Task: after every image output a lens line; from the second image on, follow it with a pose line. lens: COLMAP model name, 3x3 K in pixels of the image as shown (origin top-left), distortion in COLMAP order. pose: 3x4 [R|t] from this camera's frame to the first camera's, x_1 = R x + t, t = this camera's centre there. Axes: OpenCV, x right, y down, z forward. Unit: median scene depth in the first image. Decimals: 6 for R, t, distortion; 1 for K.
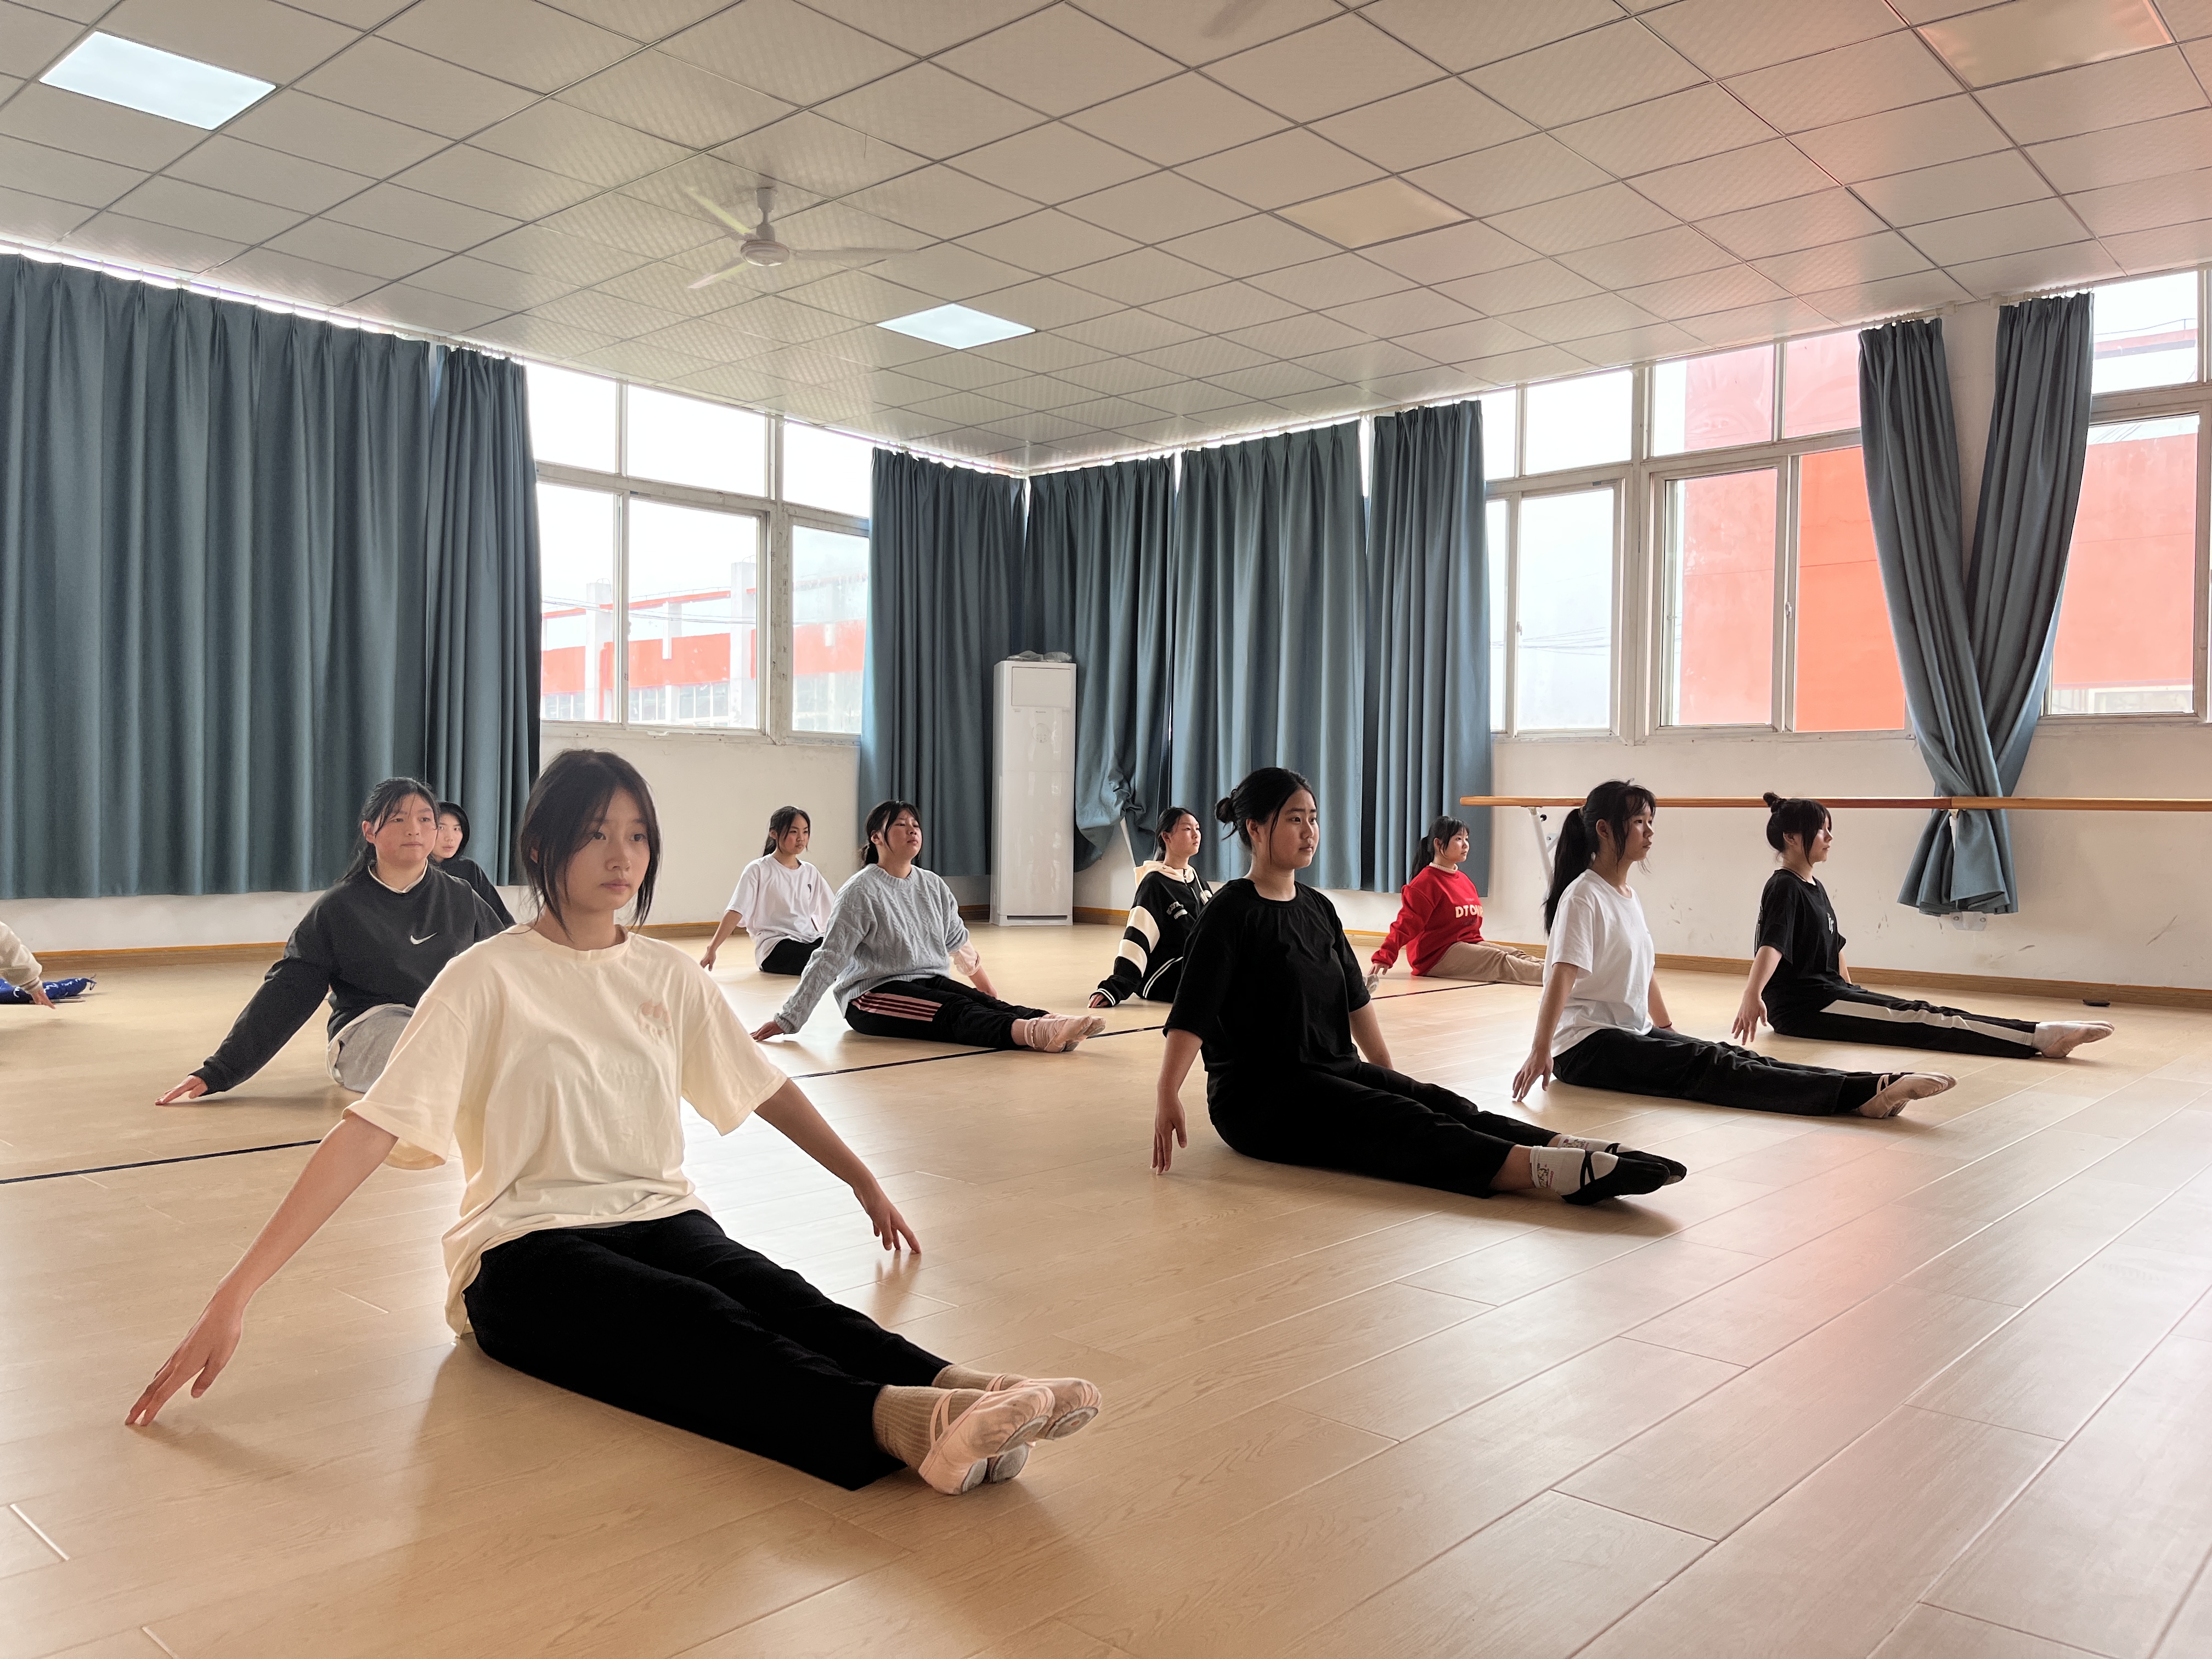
lens RADIAL K [[1678.3, 0, 1099.4], [0, 1678.3, 829.1], [0, 0, 1]] dist [0.055834, -0.058624]
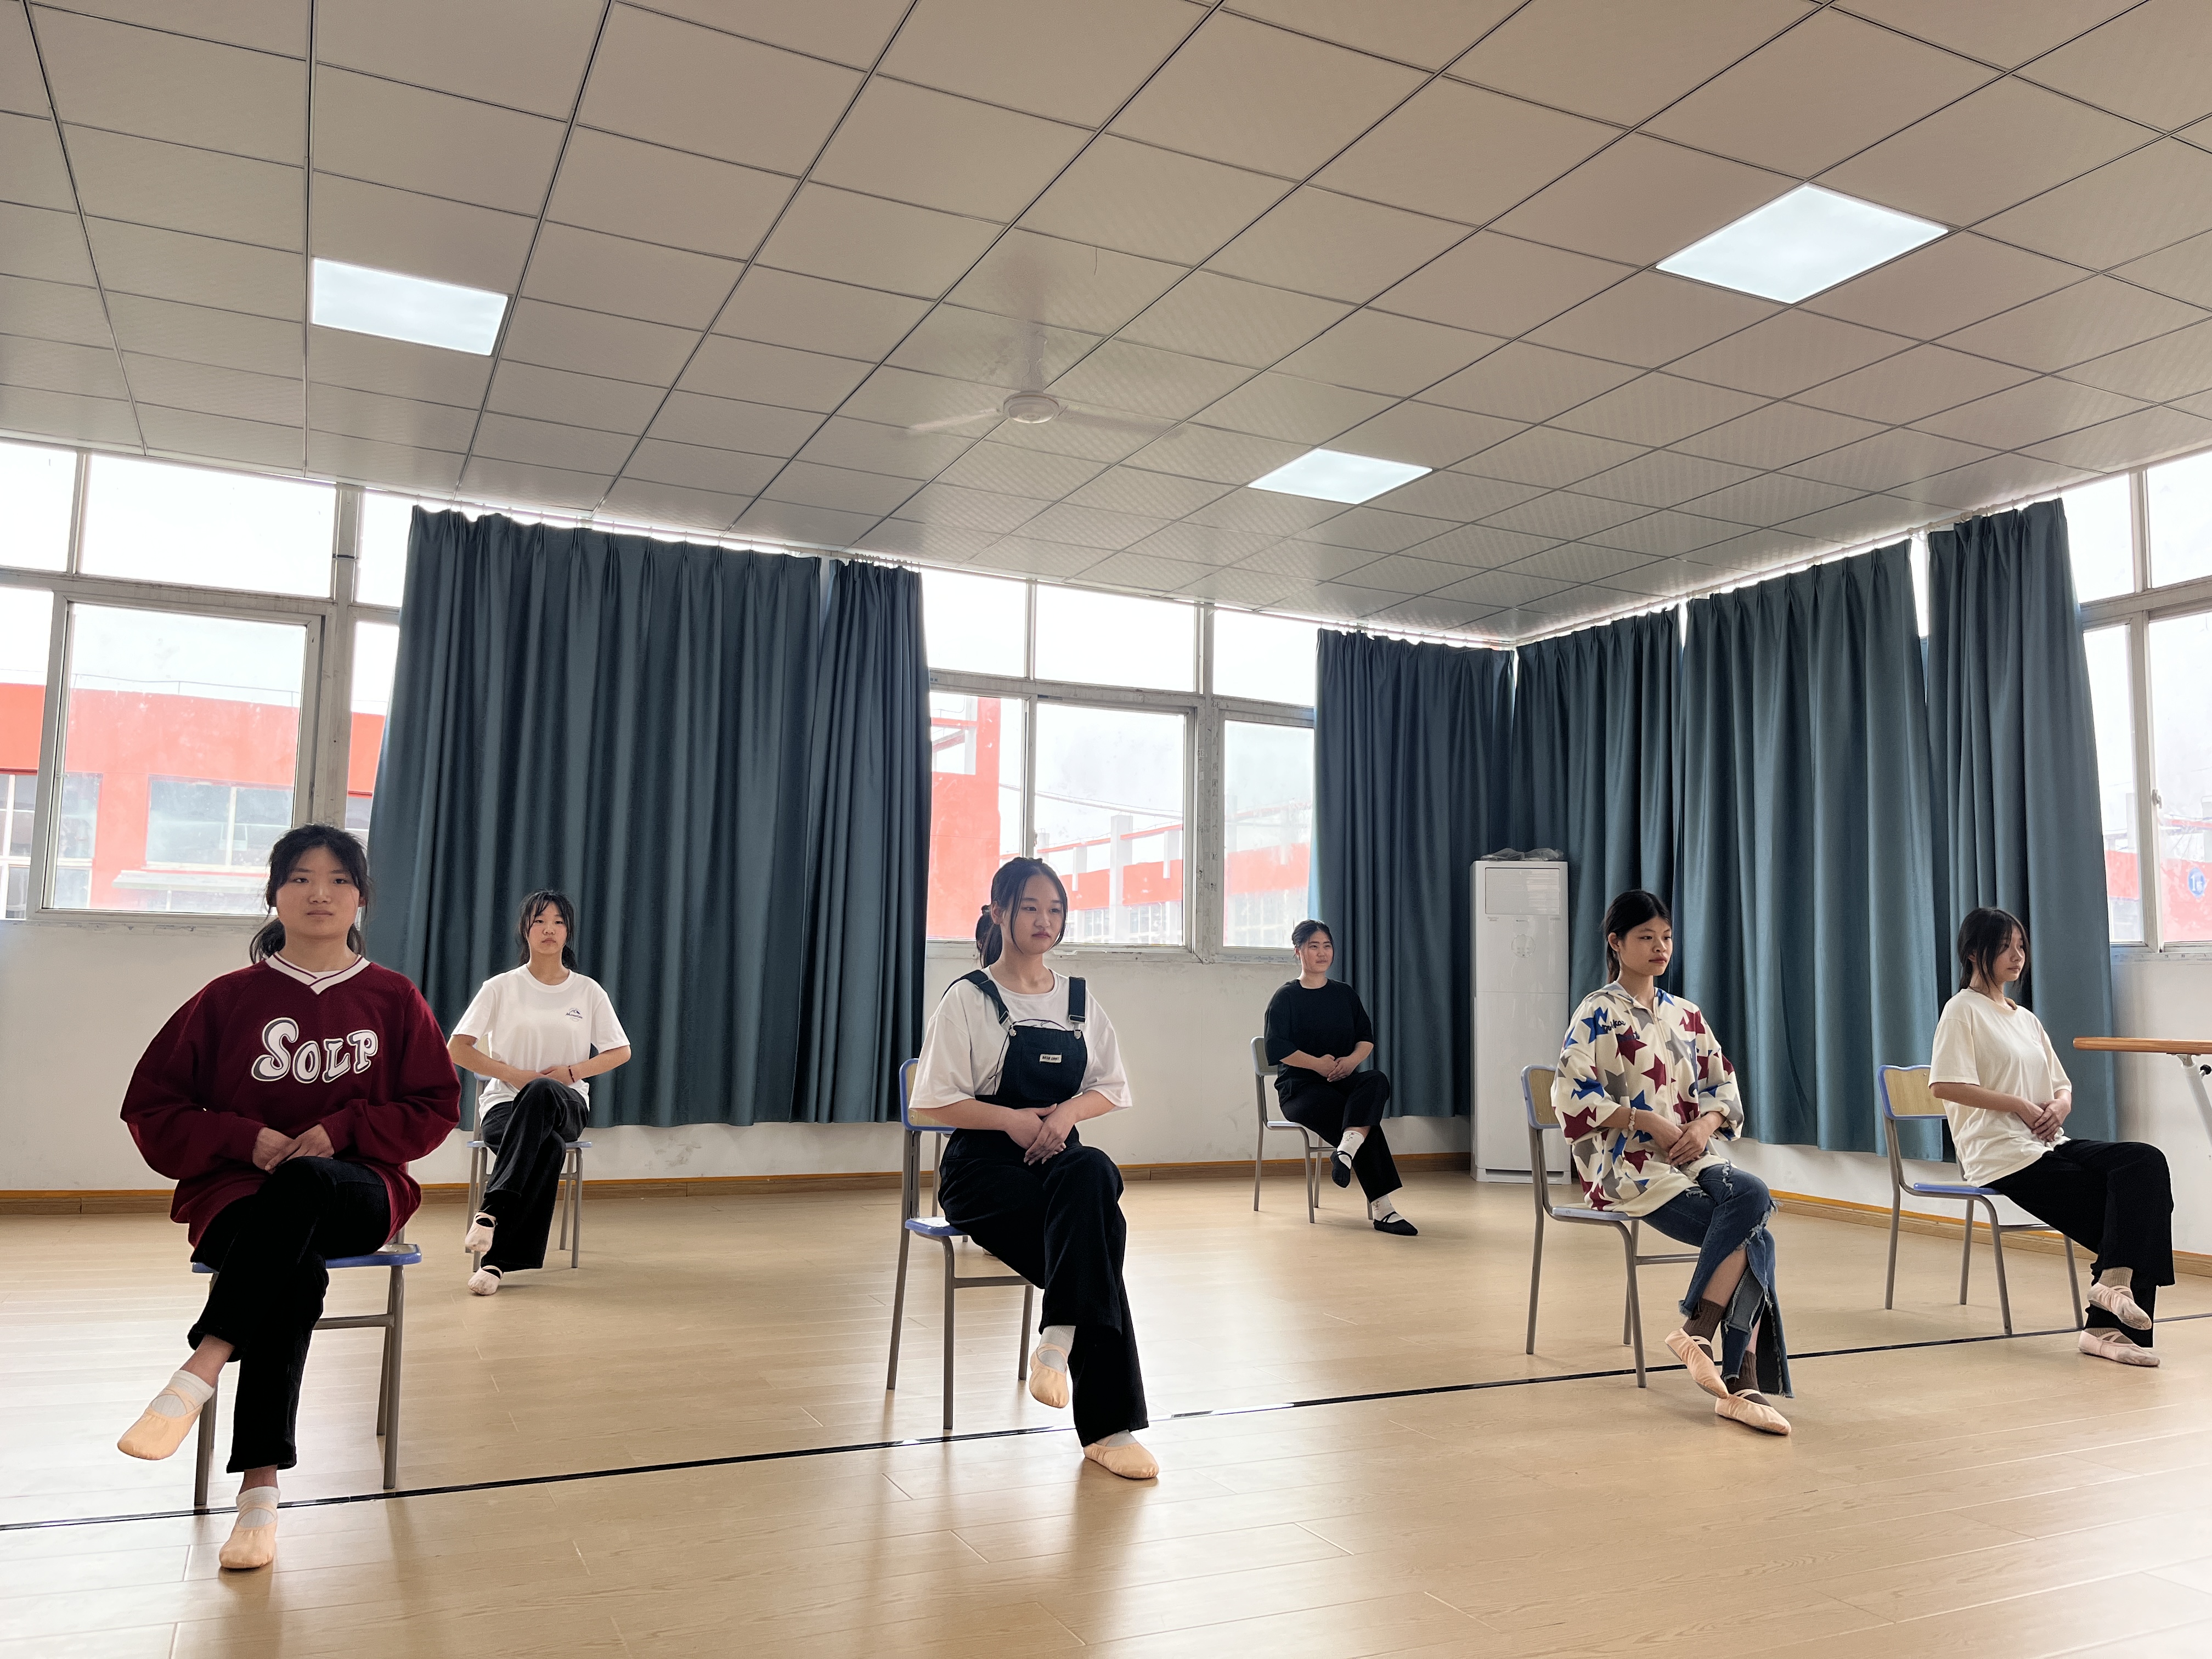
lens RADIAL K [[1678.3, 0, 1108.6], [0, 1678.3, 840.5], [0, 0, 1]] dist [0.055834, -0.058624]
pose [[0.923956, -0.032634, -0.381105, 0.107628], [-0.009878, 0.993986, -0.109063, -0.018245], [0.382372, 0.104534, 0.918076, 0.165441]]
